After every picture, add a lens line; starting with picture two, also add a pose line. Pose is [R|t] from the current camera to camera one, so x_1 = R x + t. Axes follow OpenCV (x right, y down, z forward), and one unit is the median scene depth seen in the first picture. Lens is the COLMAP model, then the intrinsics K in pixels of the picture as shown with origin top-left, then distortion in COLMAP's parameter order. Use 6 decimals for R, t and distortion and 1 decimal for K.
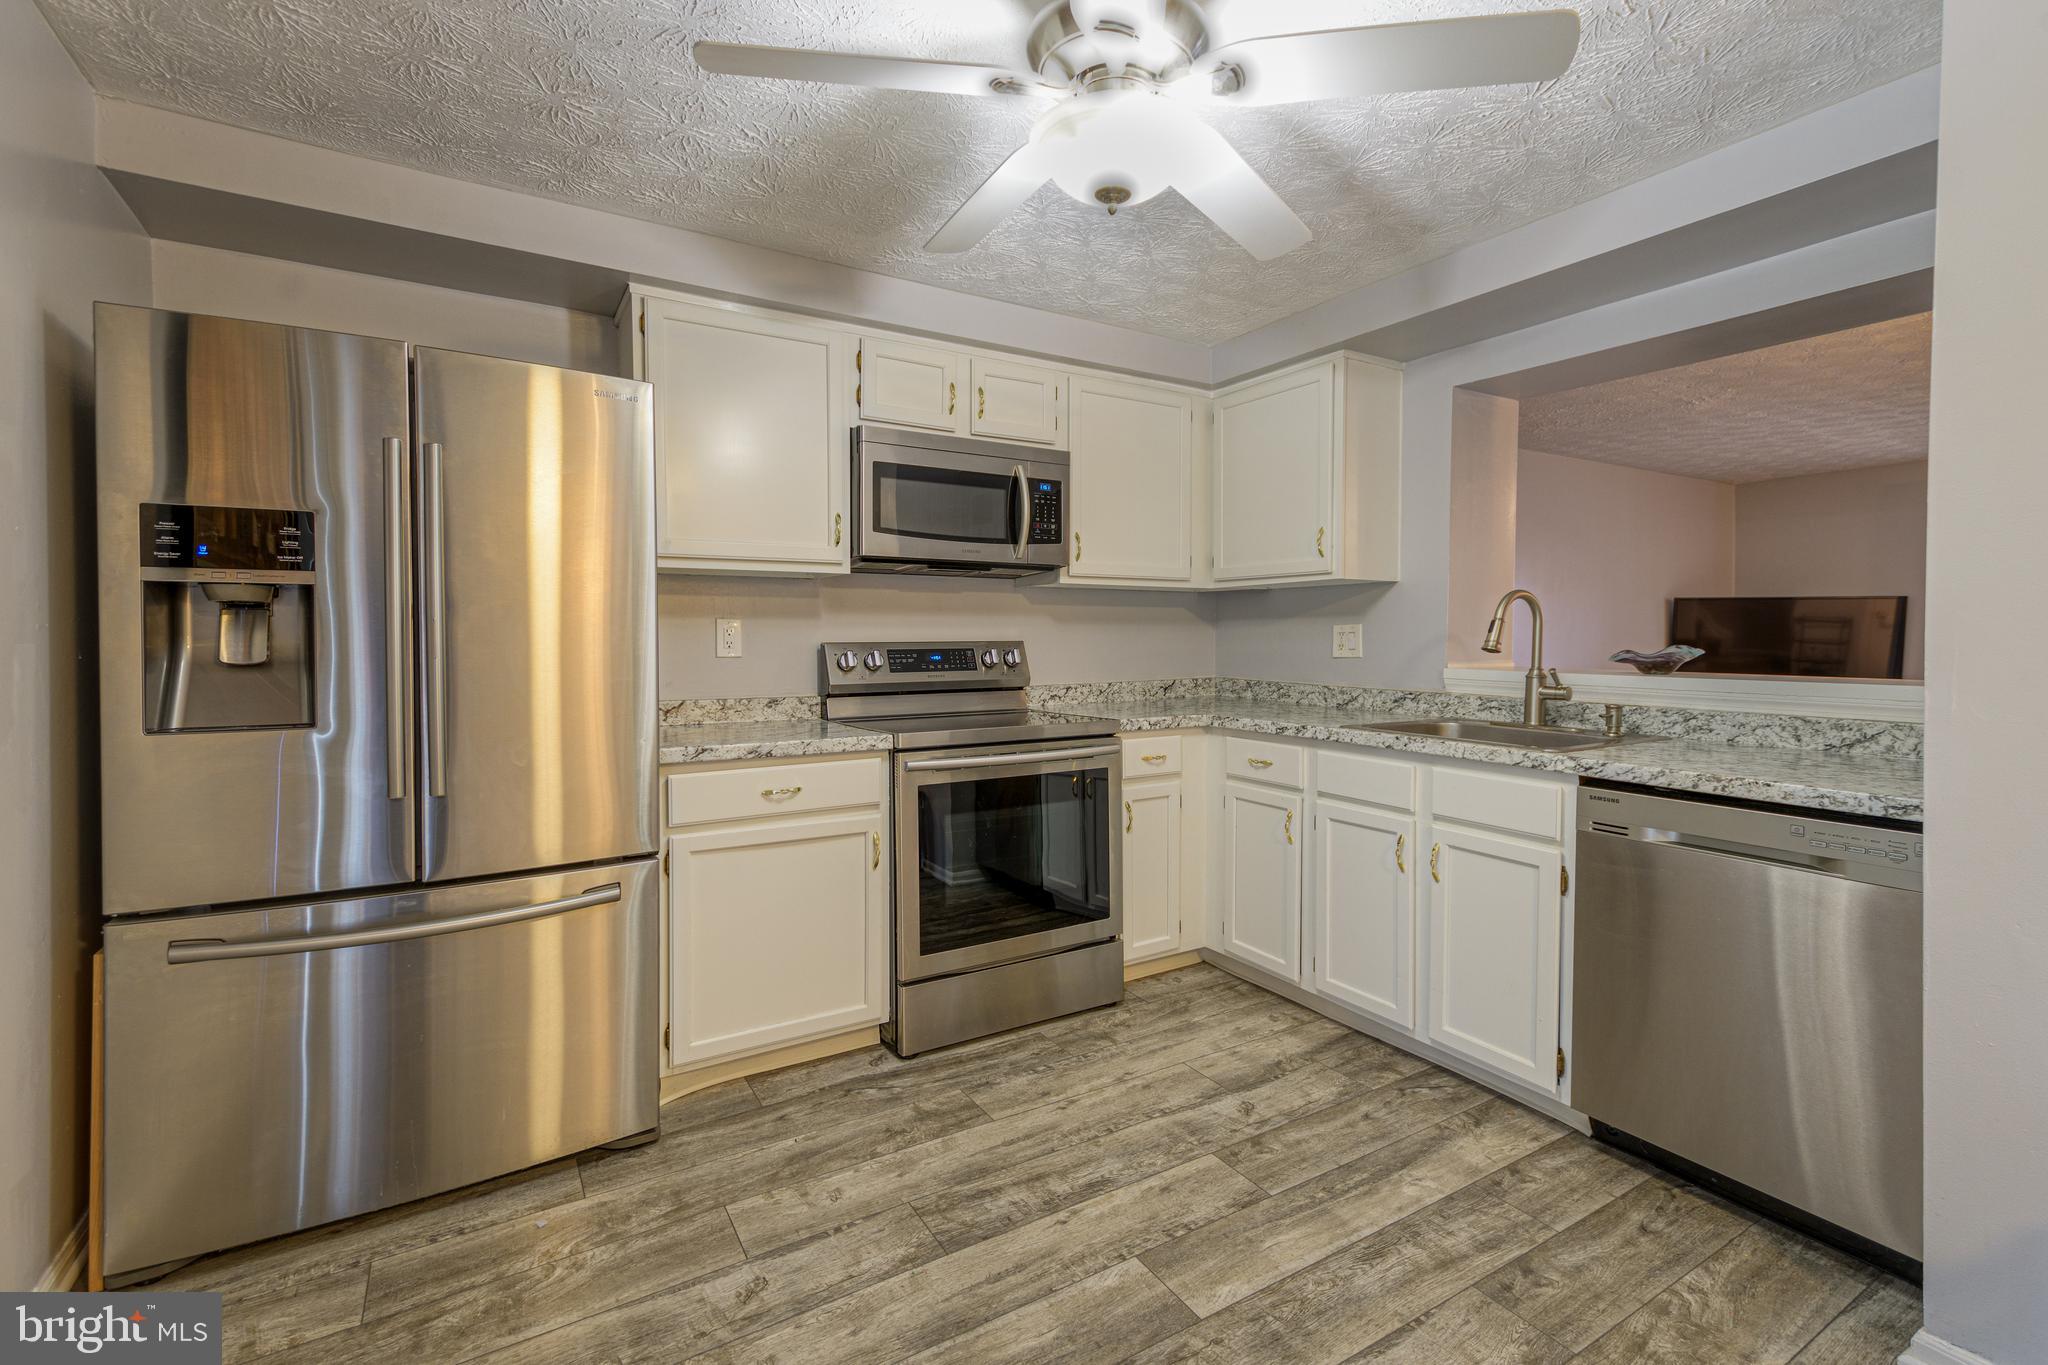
lens RADIAL K [[902.5, 0, 999.4], [0, 902.5, 644.0], [0, 0, 1]] dist [0.017441, -0.003318]
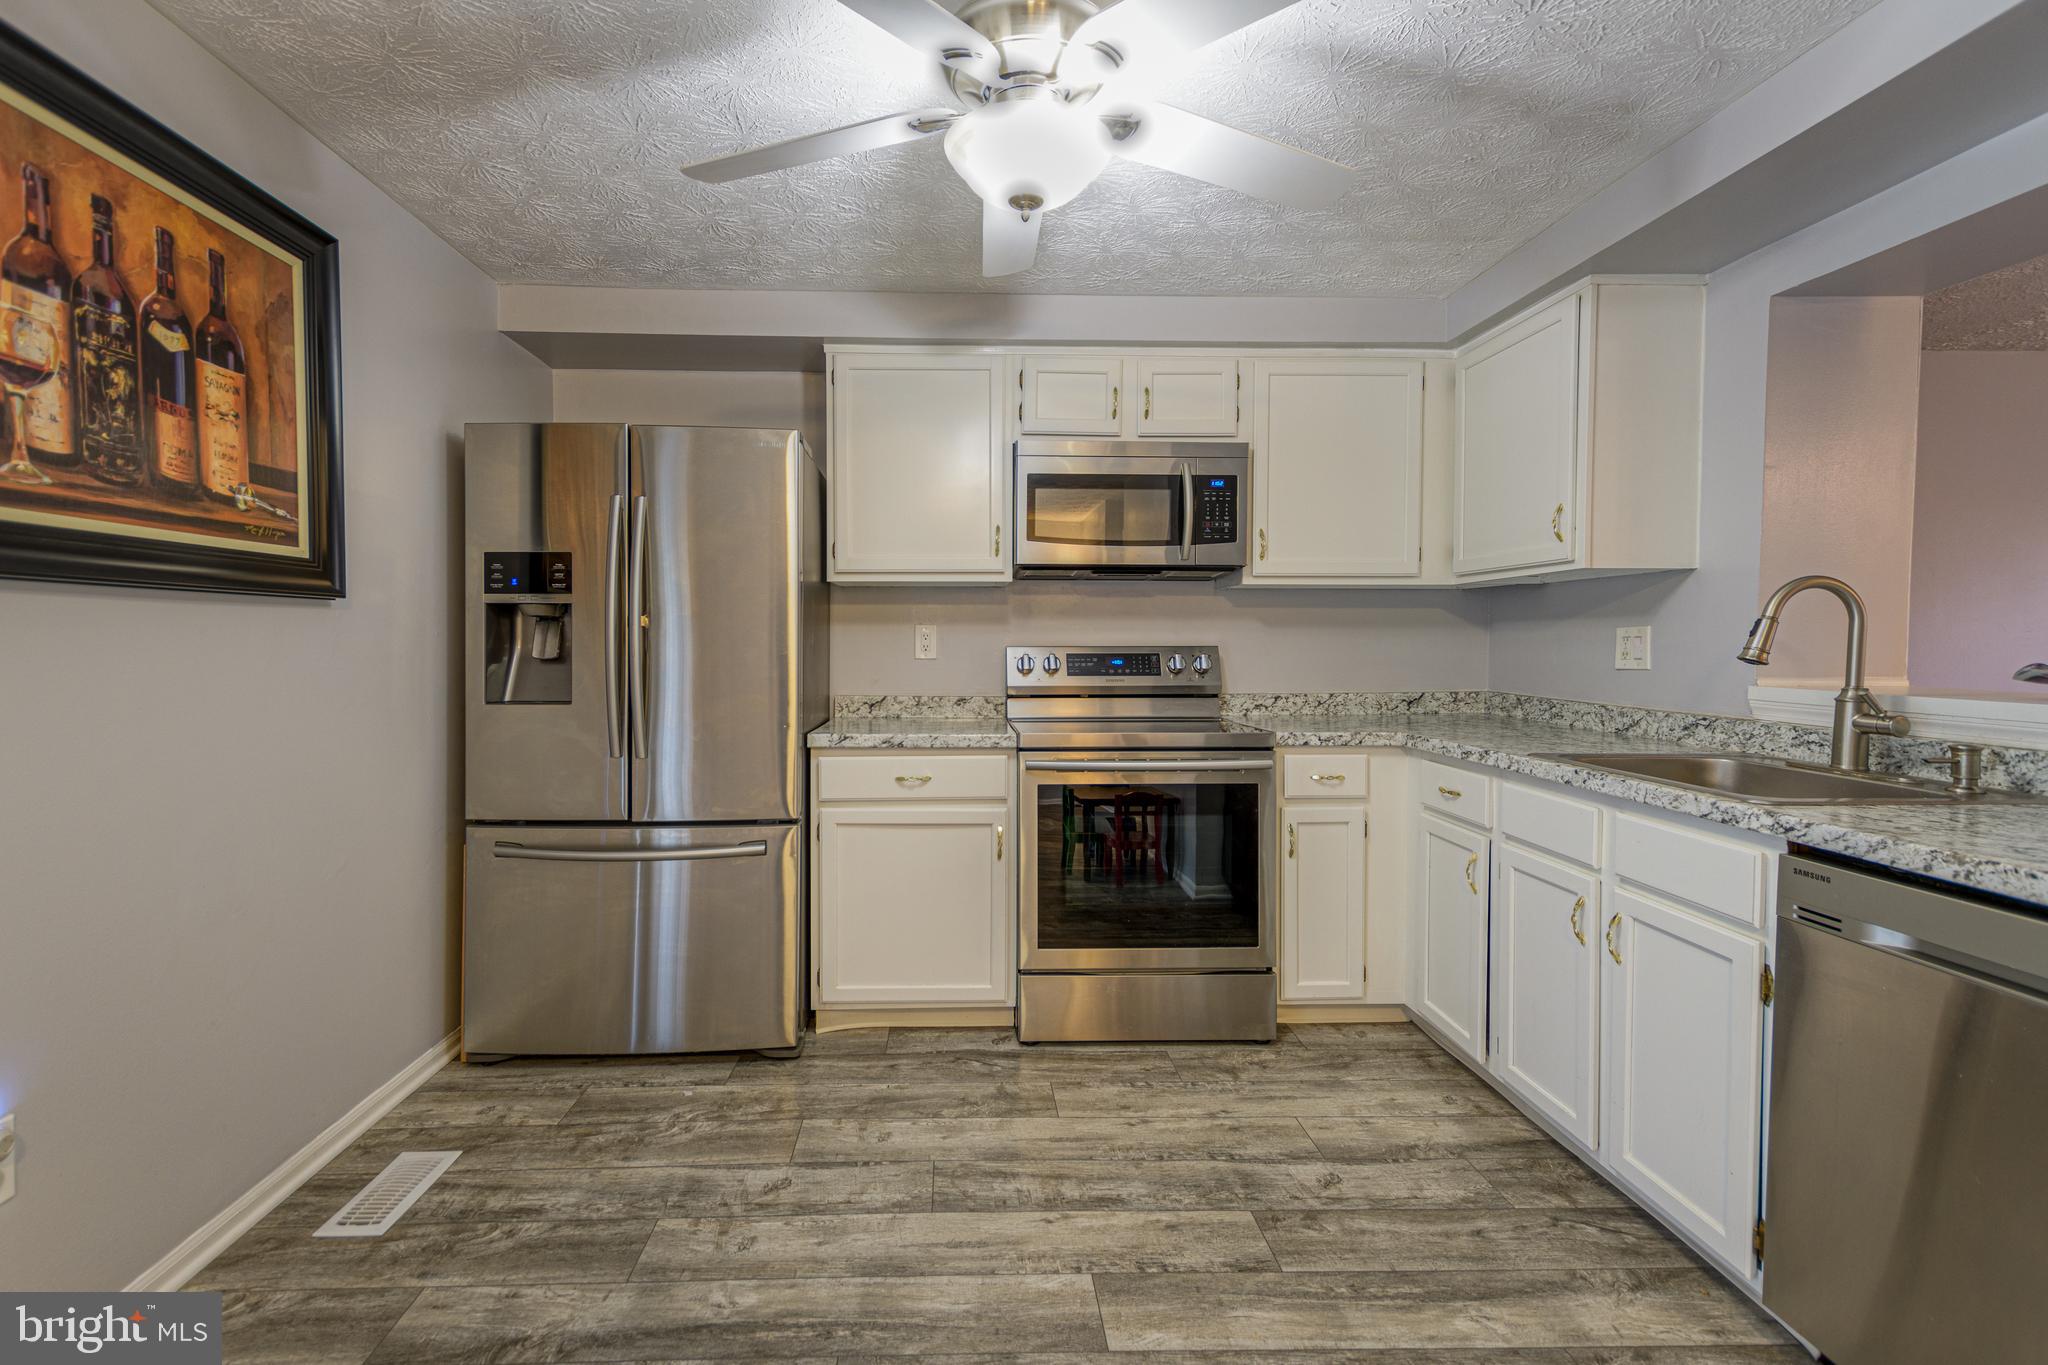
lens RADIAL K [[902.5, 0, 959.8], [0, 902.5, 650.8], [0, 0, 1]] dist [0.017441, -0.003318]
pose [[0.869113, 0.006921, -0.494566, 0.366629], [-0.006408, 0.999976, 0.002733, 0.001000], [0.494573, 0.000794, 0.869136, 0.057062]]
